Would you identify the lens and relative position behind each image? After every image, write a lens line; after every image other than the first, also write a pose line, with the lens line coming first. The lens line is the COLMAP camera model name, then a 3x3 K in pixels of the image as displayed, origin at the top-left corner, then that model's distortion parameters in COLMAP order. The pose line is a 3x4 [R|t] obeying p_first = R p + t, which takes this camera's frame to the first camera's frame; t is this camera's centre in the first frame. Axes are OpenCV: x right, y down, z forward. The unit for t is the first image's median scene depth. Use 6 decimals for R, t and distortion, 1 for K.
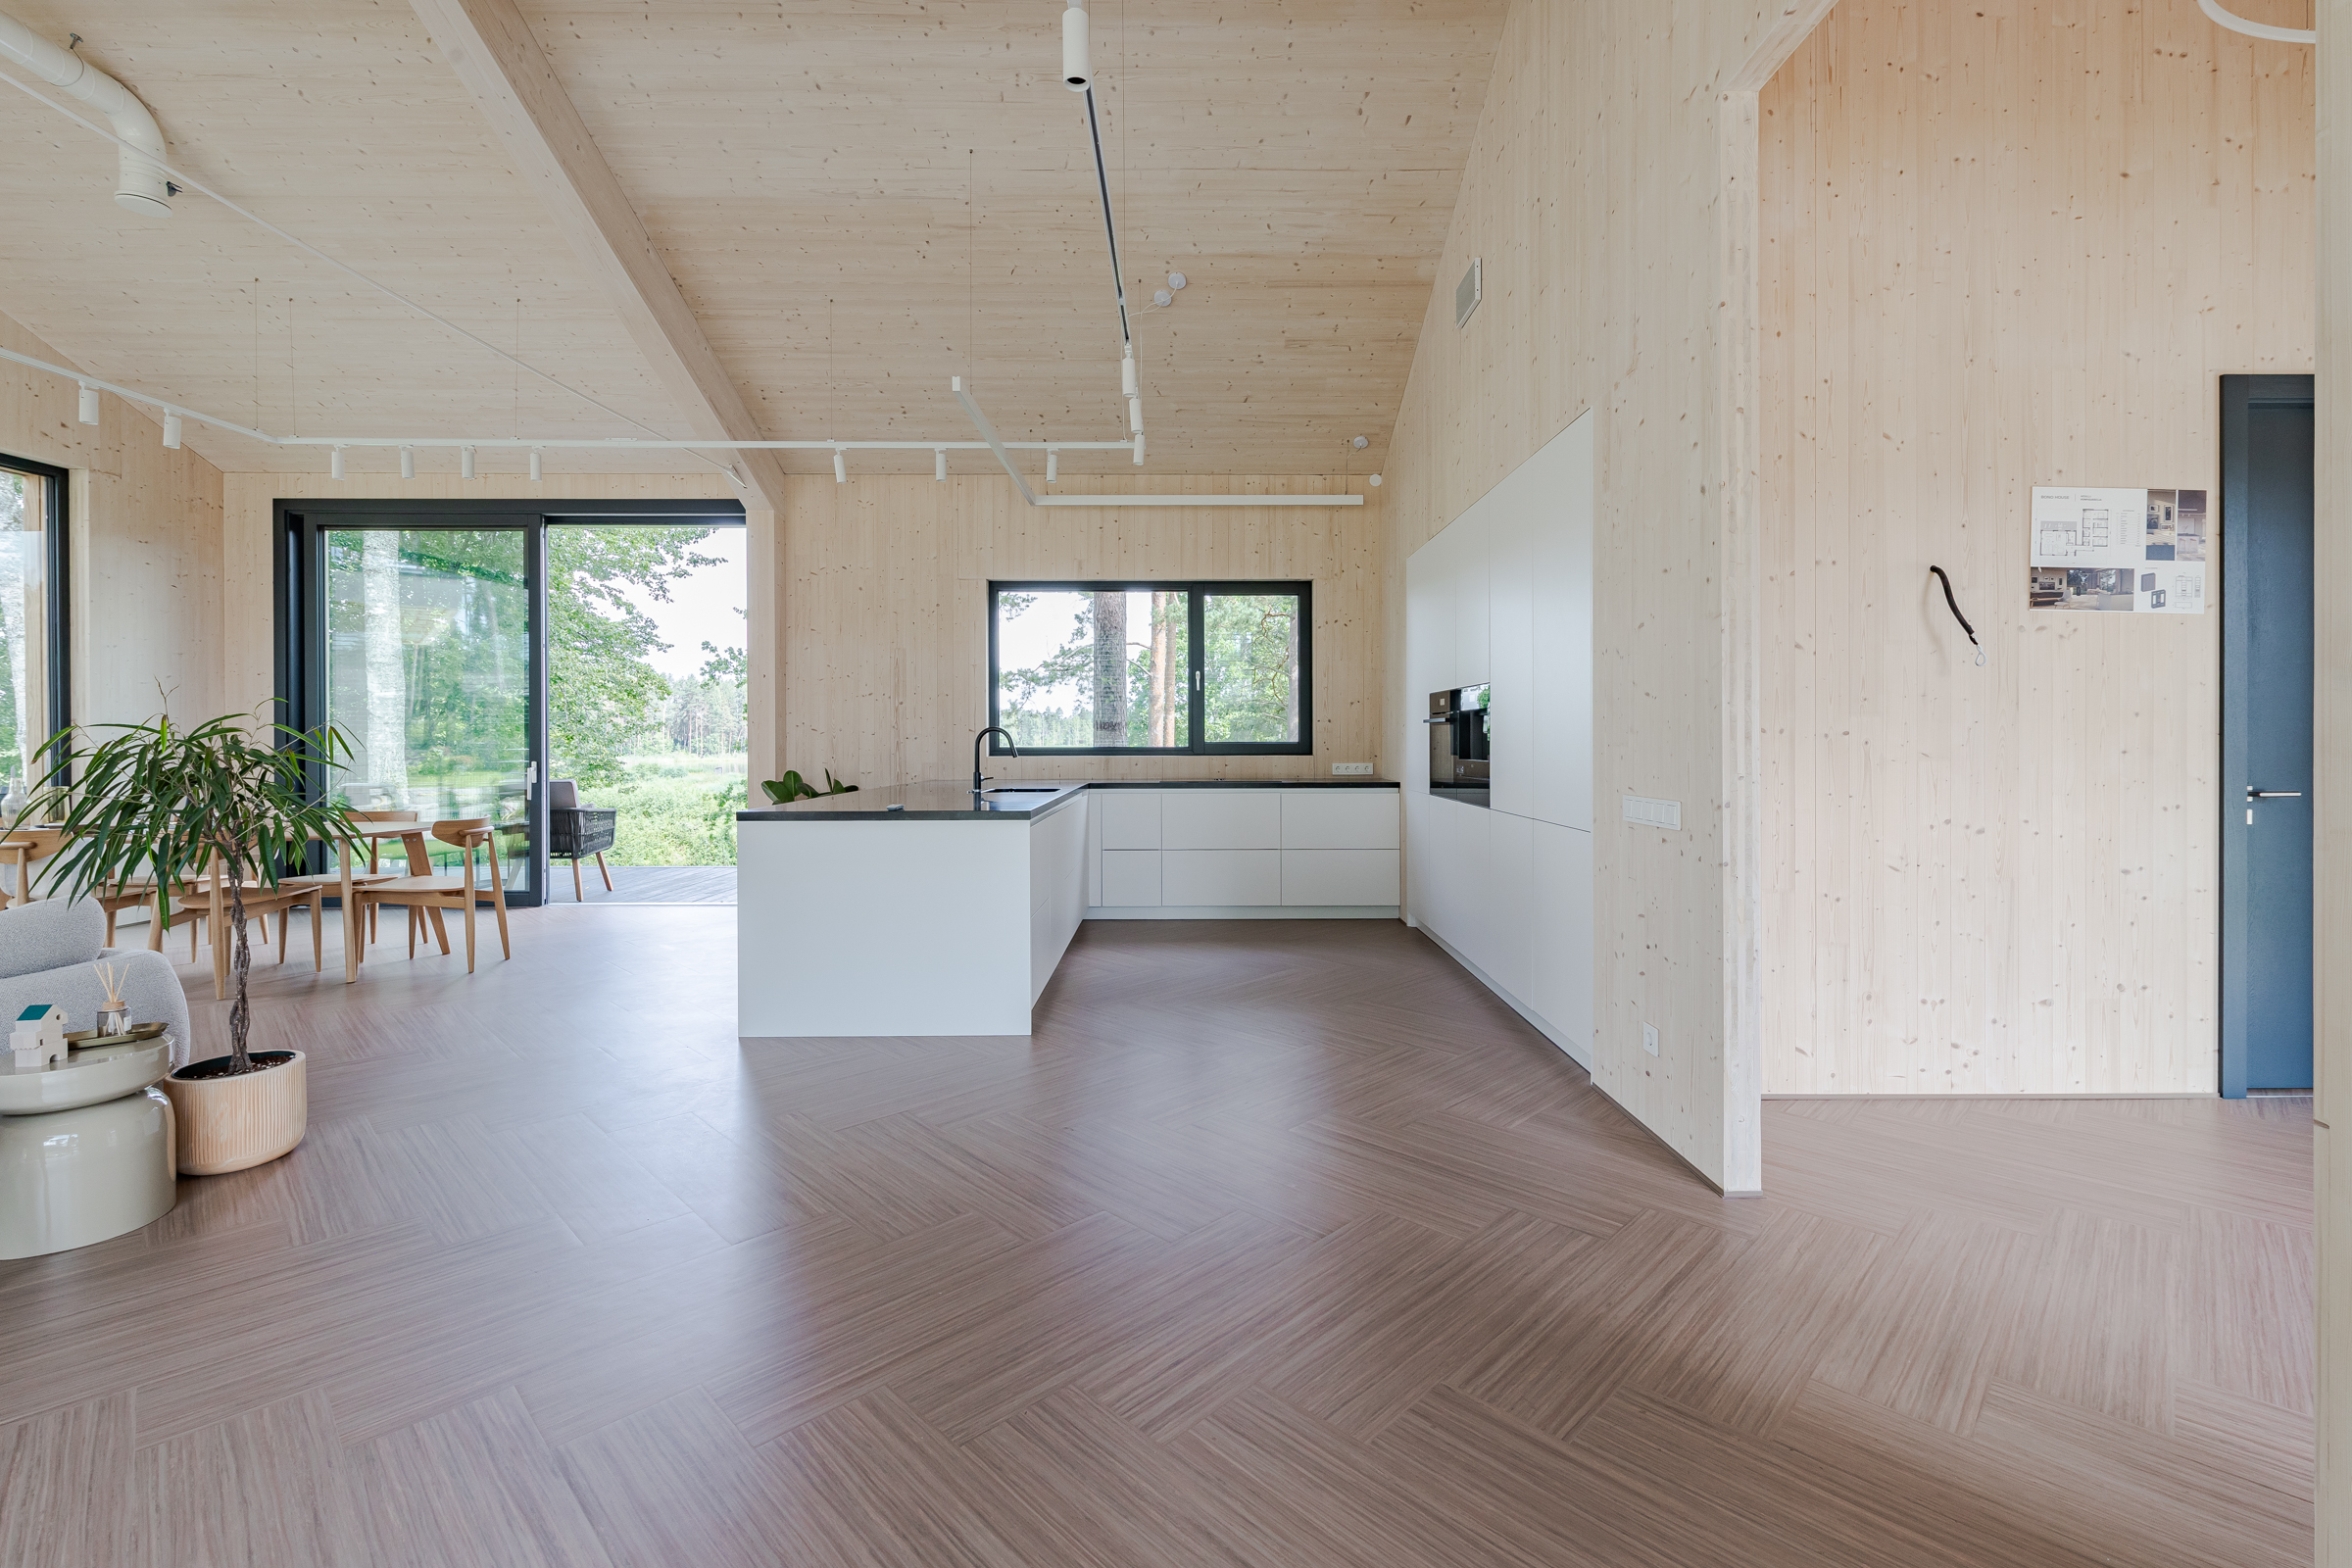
lens RADIAL K [[1017.3, 0, 1206.3], [0, 1017.3, 732.1], [0, 0, 1]] dist [0.001559, -0.000159]
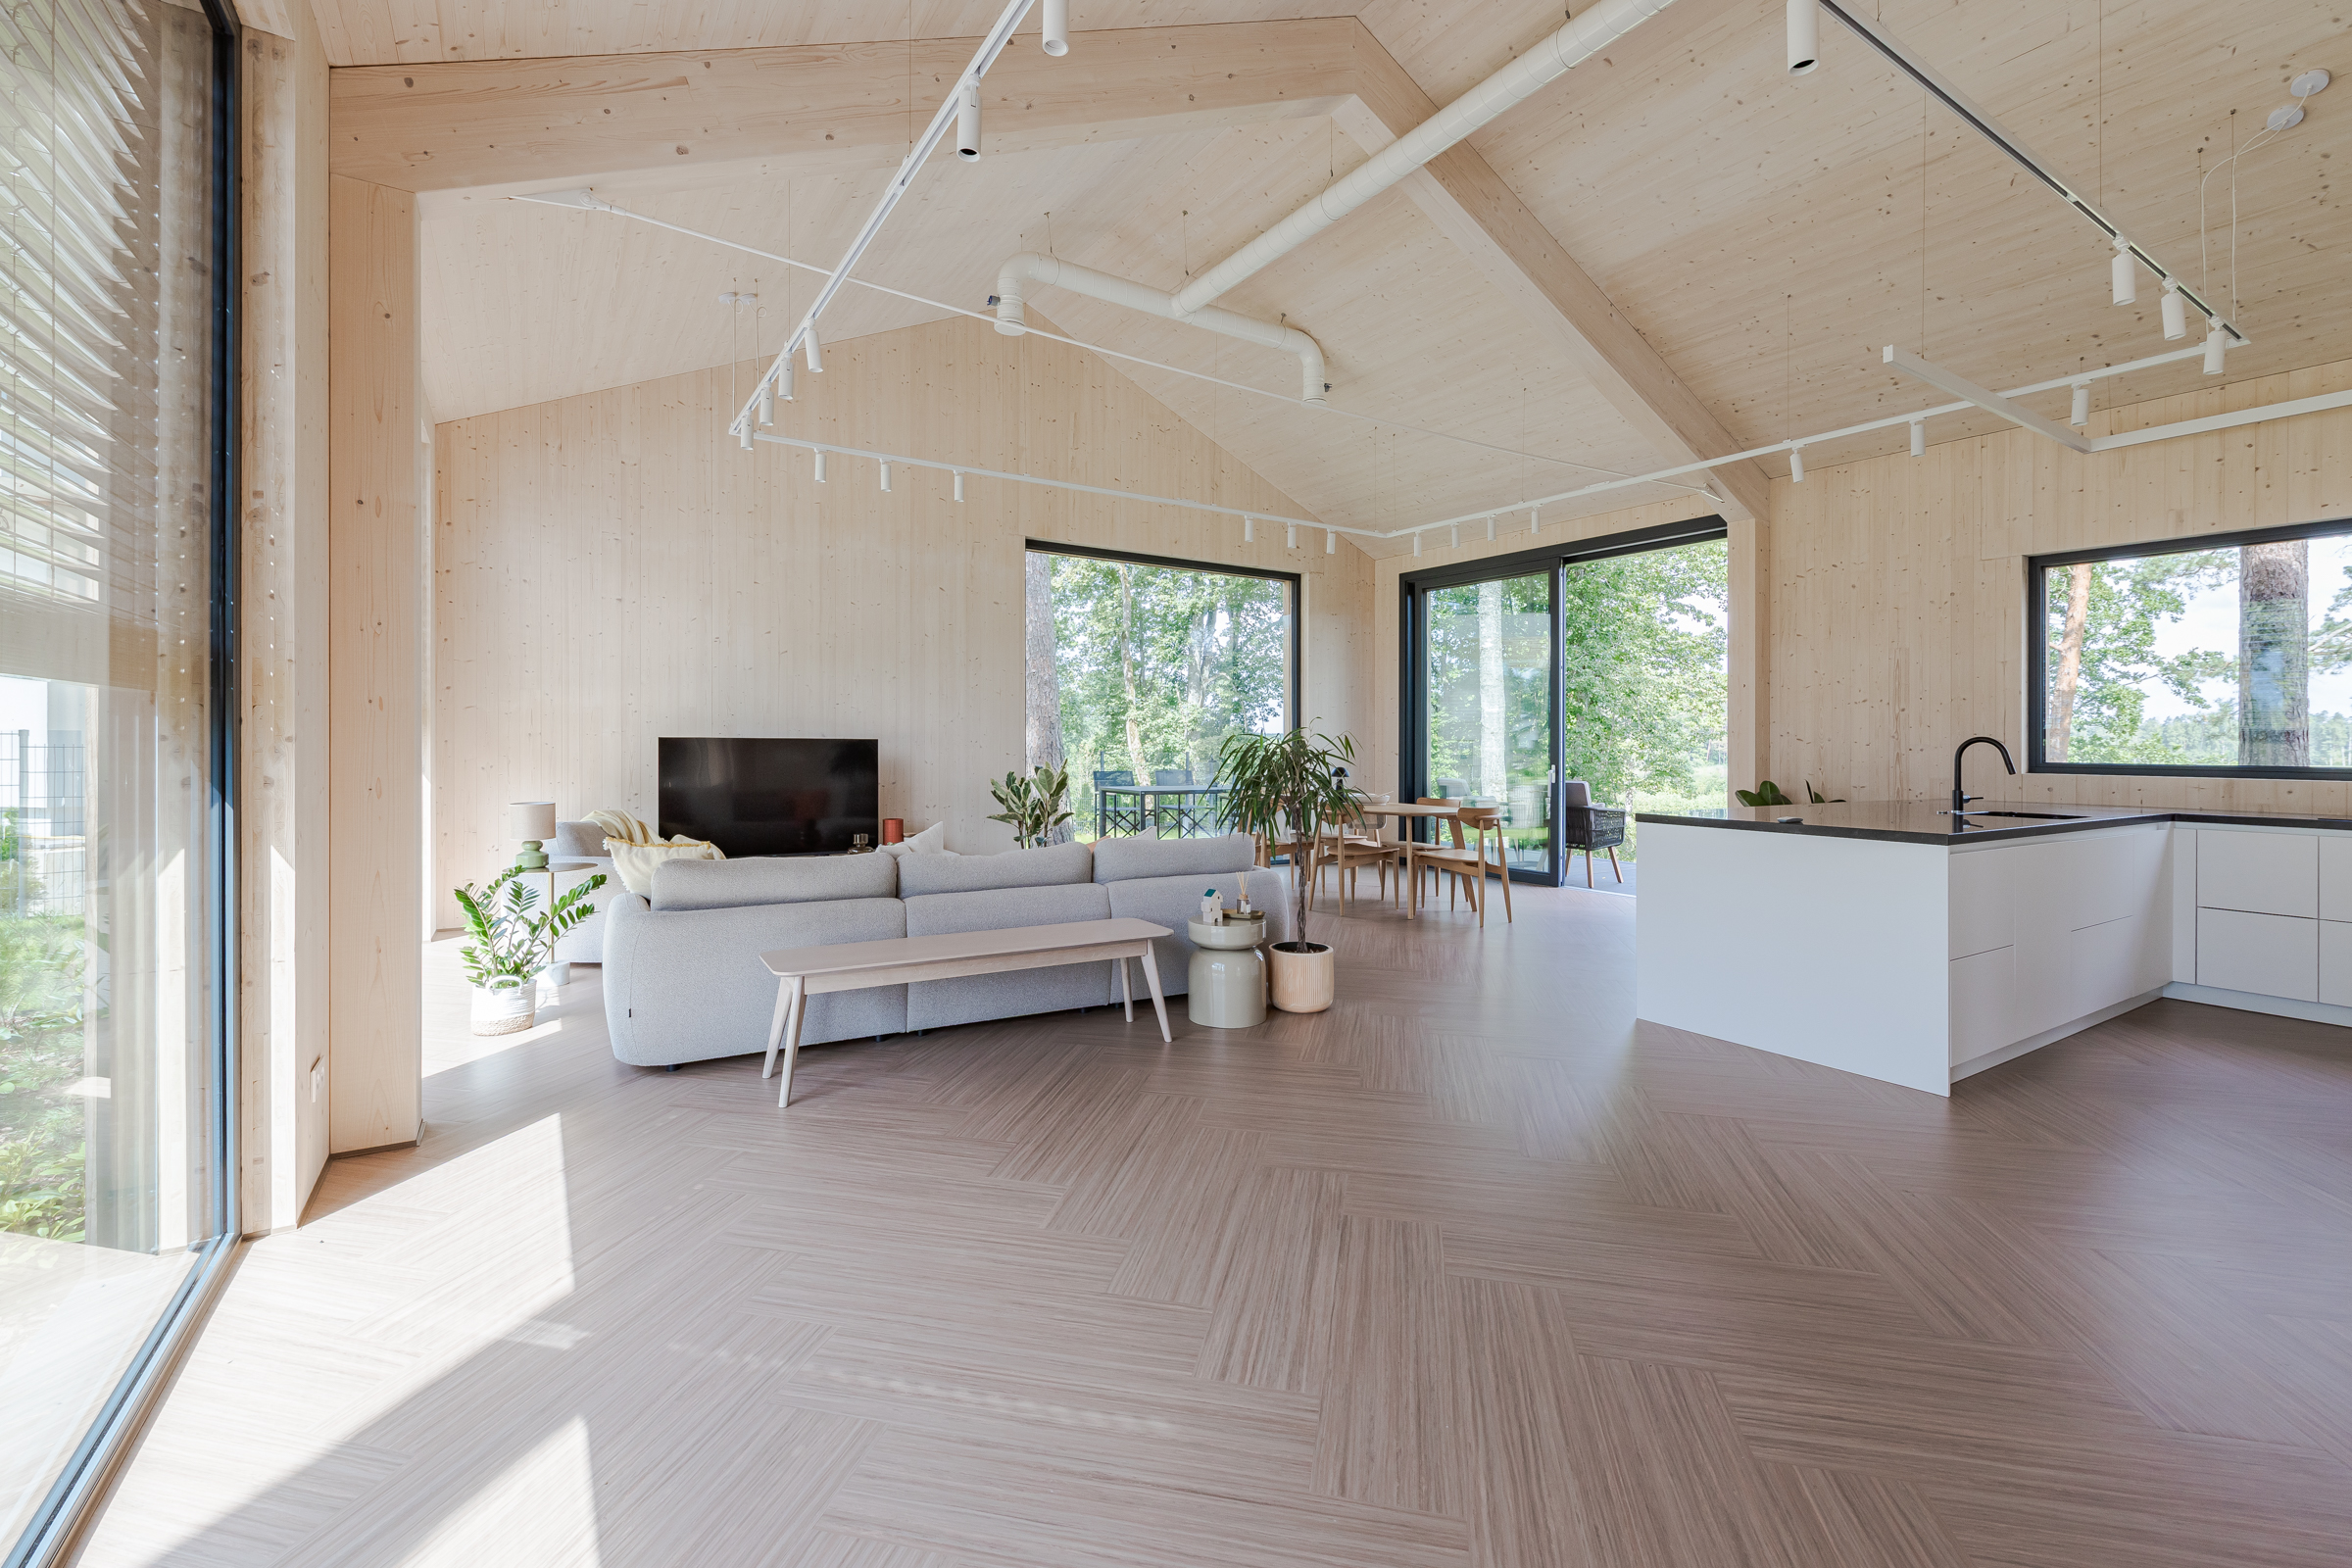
lens RADIAL K [[1018.2, 0, 1183.3], [0, 1018.2, 740.1], [0, 0, 1]] dist [0.003046, 0.000030]
pose [[0.531252, 0.005284, -0.847198, 0.123924], [-0.006668, 0.999976, 0.002055, 0.000186], [0.847188, 0.004557, 0.531274, -0.001138]]
